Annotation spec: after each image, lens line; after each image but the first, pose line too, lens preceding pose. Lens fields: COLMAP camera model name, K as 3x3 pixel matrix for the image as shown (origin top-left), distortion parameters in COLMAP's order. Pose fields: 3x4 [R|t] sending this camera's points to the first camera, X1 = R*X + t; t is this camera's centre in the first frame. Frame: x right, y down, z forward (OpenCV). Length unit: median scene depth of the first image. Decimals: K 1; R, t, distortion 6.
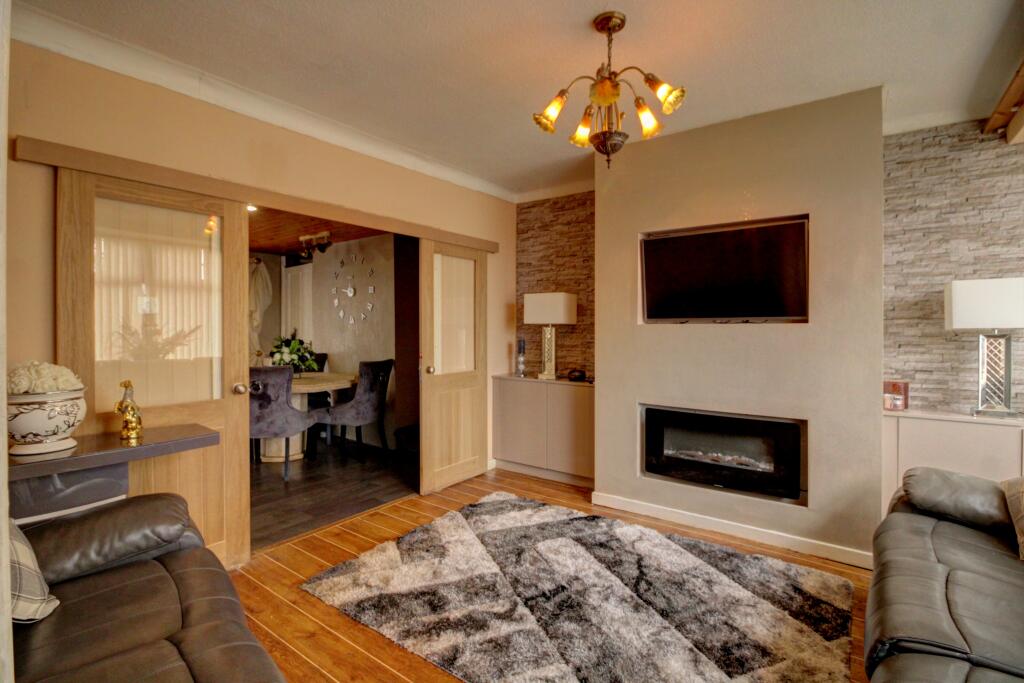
lens RADIAL K [[478.6, 0, 511.2], [0, 478.6, 336.0], [0, 0, 1]] dist [-0.018075, -0.000837]
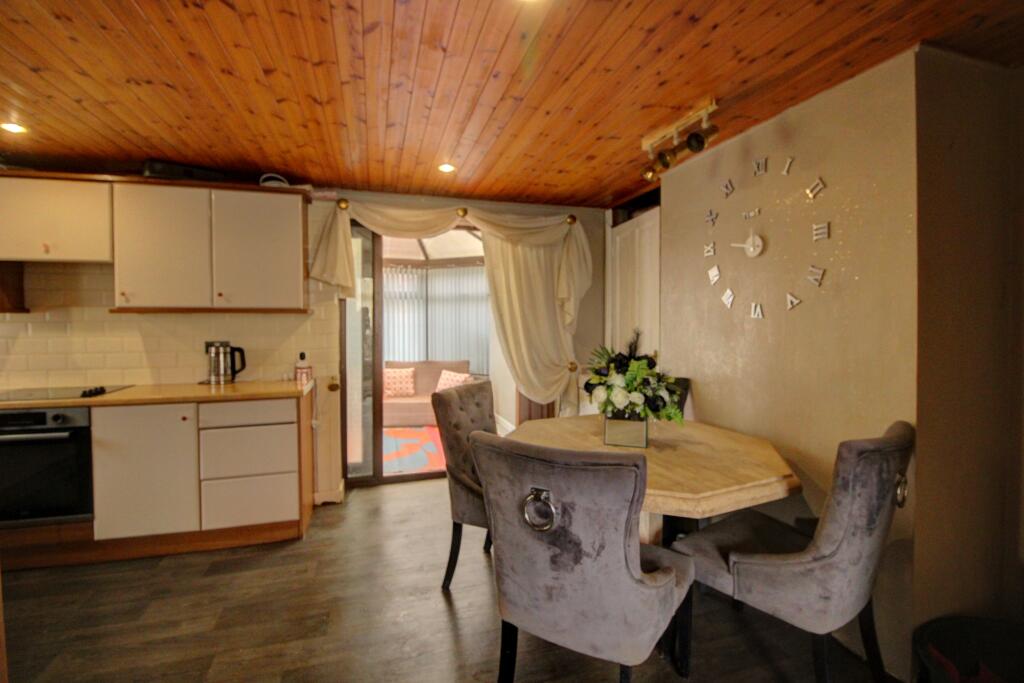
lens RADIAL K [[478.6, 0, 518.4], [0, 478.6, 335.5], [0, 0, 1]] dist [-0.018075, -0.000837]
pose [[0.811904, 0.010712, -0.583692, -0.259808], [-0.002240, 0.999881, 0.015233, -0.016899], [0.583786, -0.011060, 0.811832, 0.527184]]
